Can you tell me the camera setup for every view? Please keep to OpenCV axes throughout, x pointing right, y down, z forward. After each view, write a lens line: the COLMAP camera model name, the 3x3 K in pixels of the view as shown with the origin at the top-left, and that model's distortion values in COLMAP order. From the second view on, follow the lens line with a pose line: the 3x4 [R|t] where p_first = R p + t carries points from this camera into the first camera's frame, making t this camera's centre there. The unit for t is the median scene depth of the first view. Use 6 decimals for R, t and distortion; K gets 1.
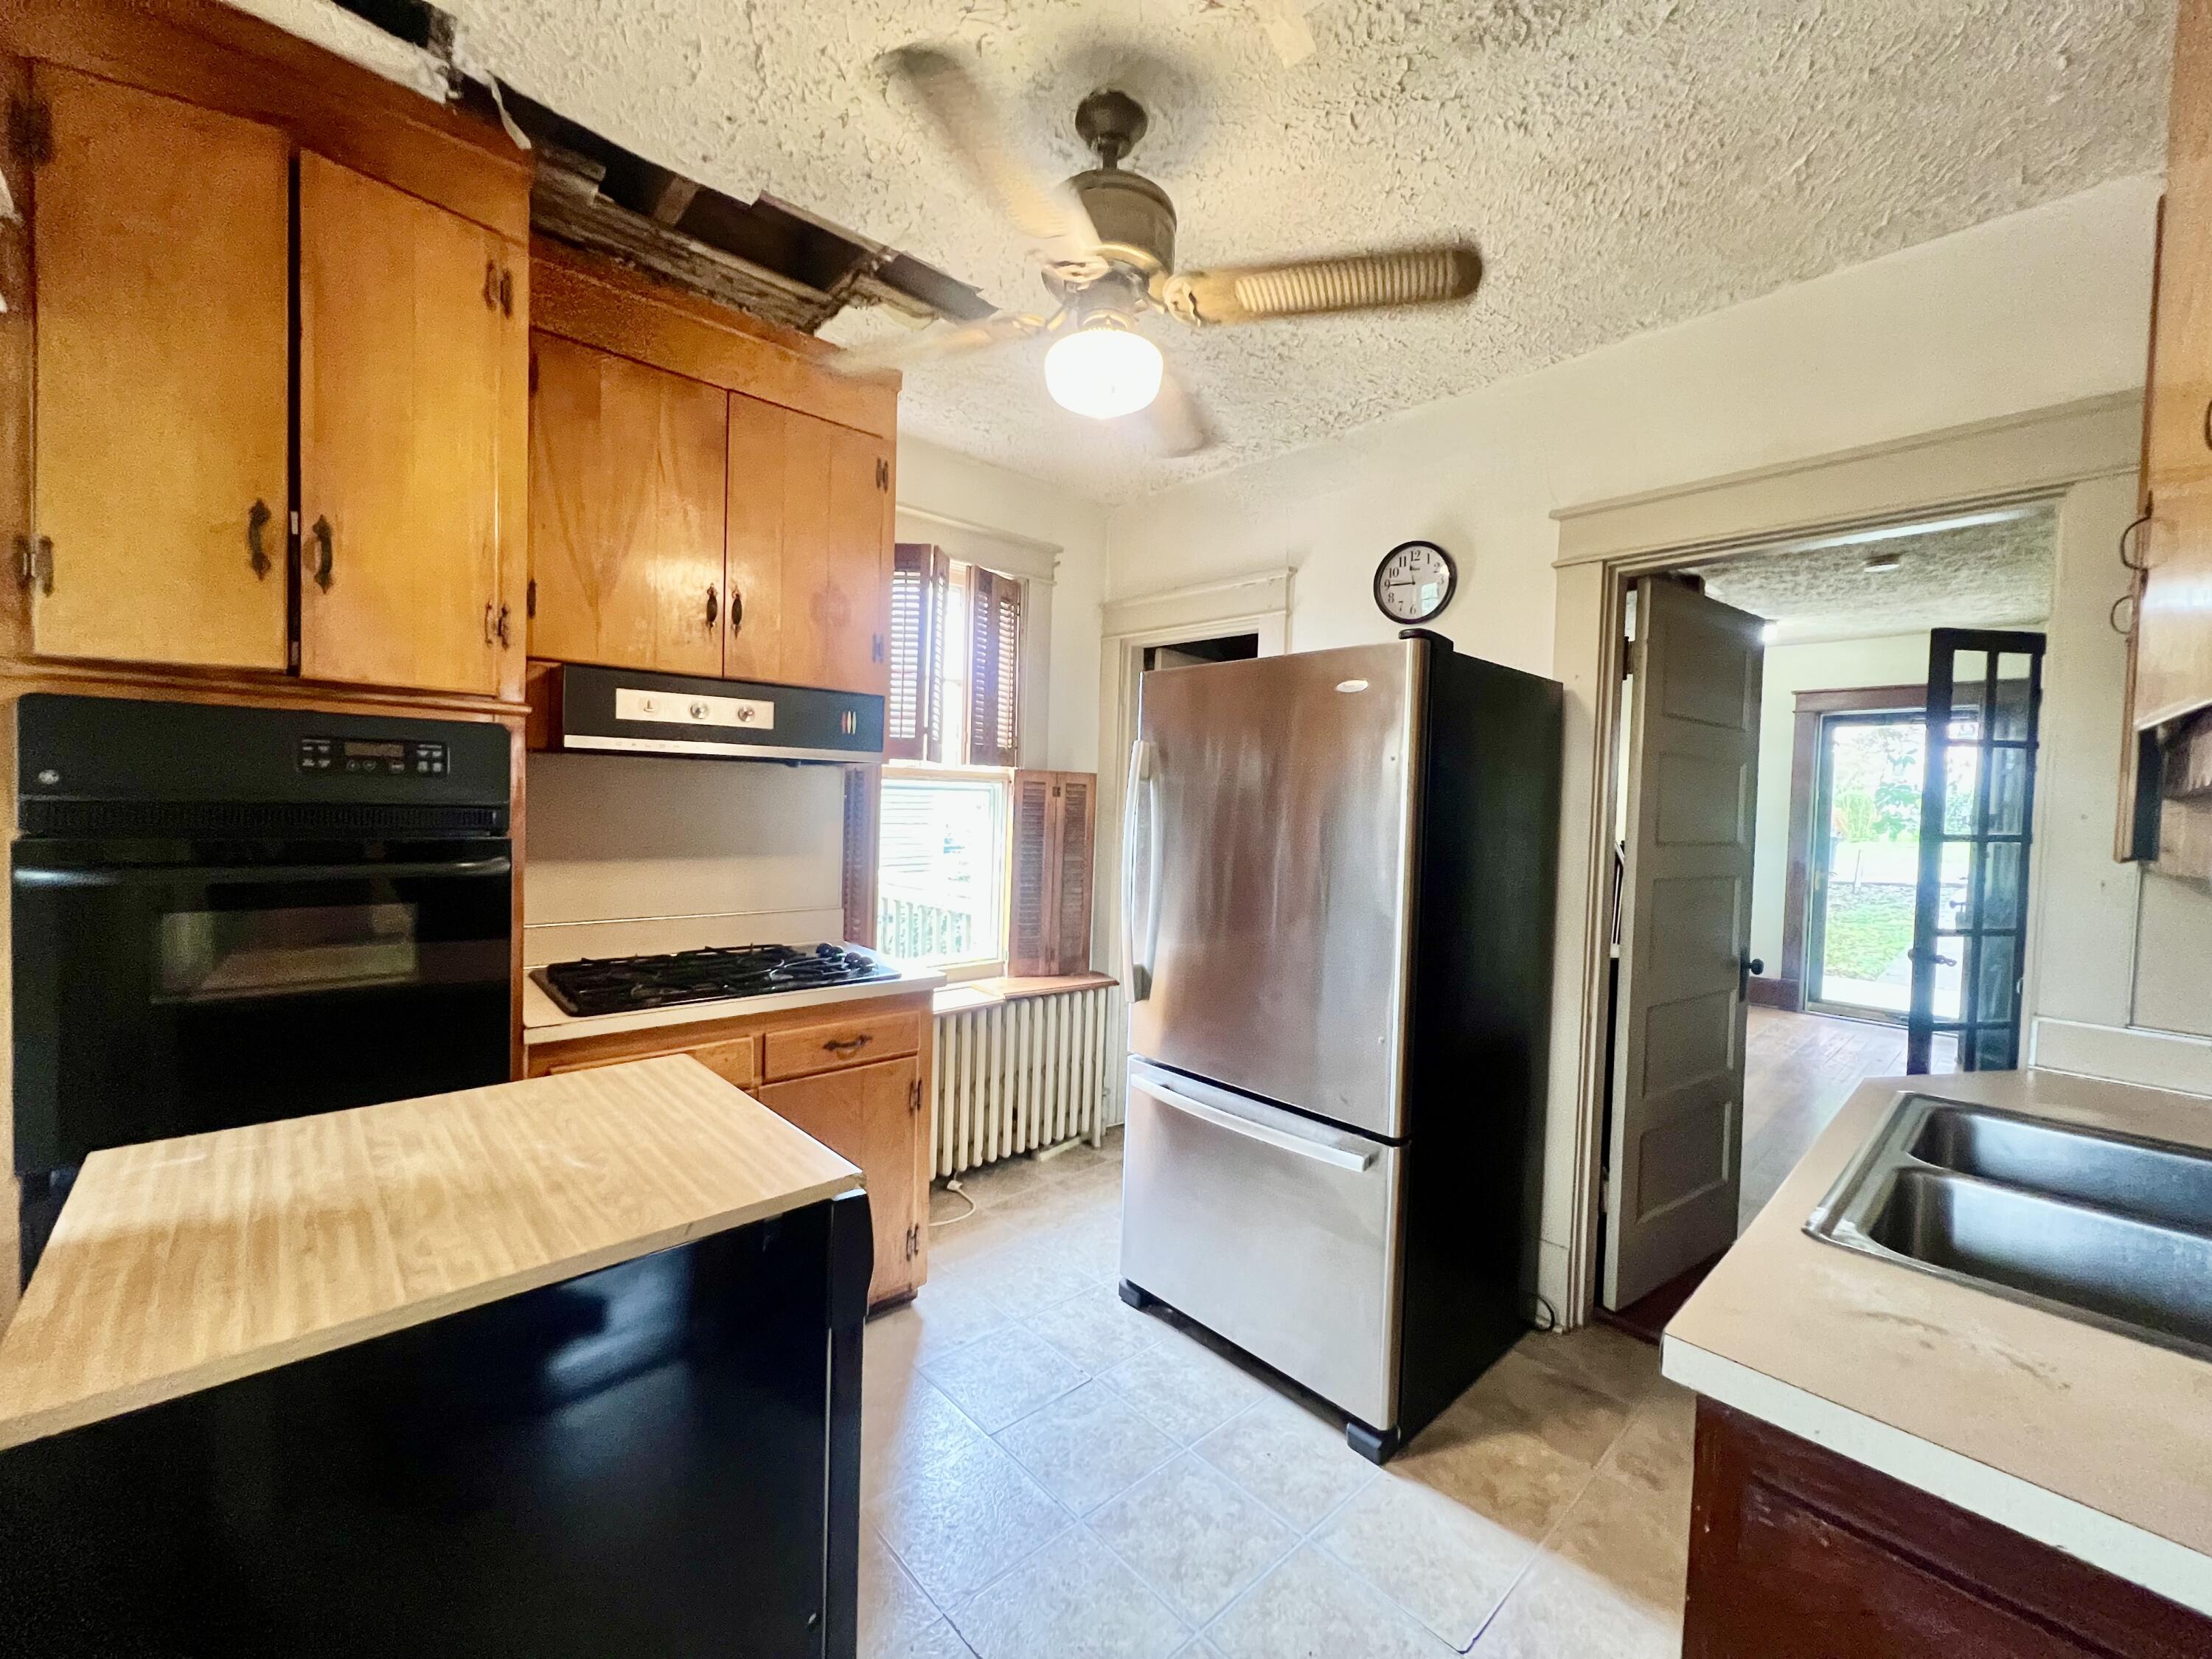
lens RADIAL K [[889.1, 0, 1105.2], [0, 889.1, 827.5], [0, 0, 1]] dist [-0.001289, 0.000750]
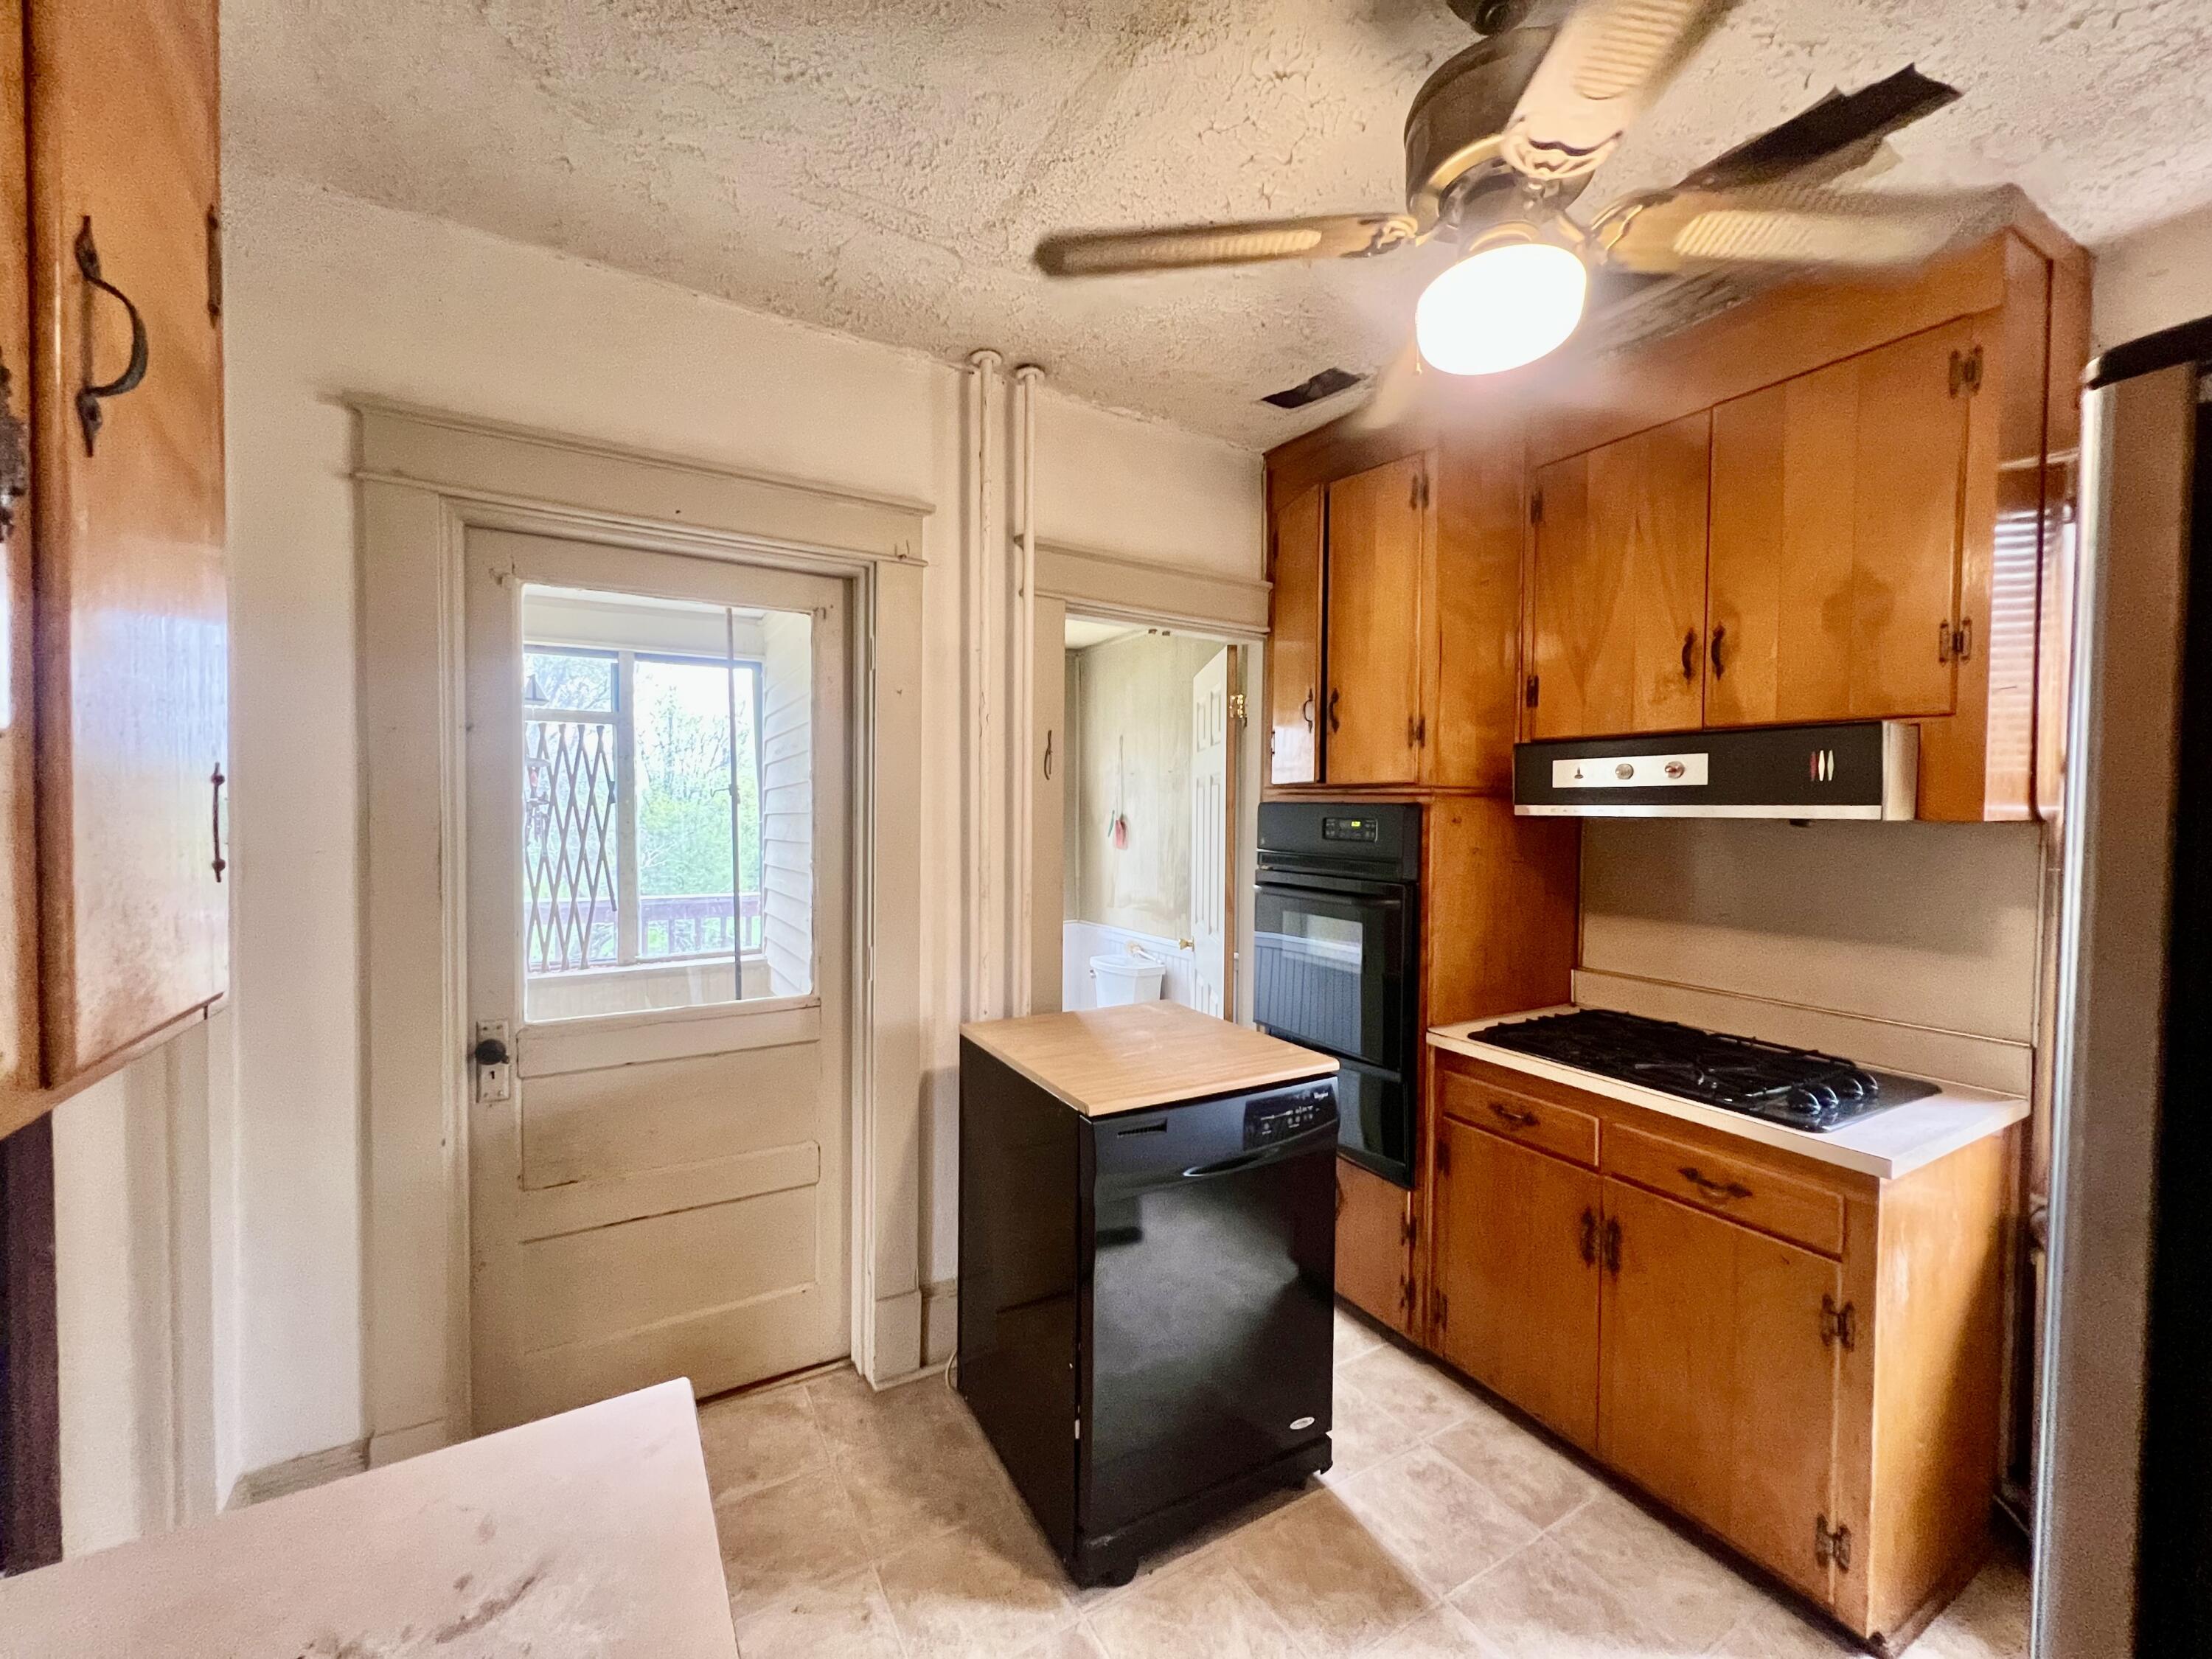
lens RADIAL K [[889.1, 0, 1105.2], [0, 889.1, 827.5], [0, 0, 1]] dist [-0.001289, 0.000750]
pose [[-0.209740, -0.003355, -0.977751, 0.655294], [-0.045874, 0.998927, 0.006413, -0.055818], [0.976680, 0.046199, -0.209669, 0.700504]]
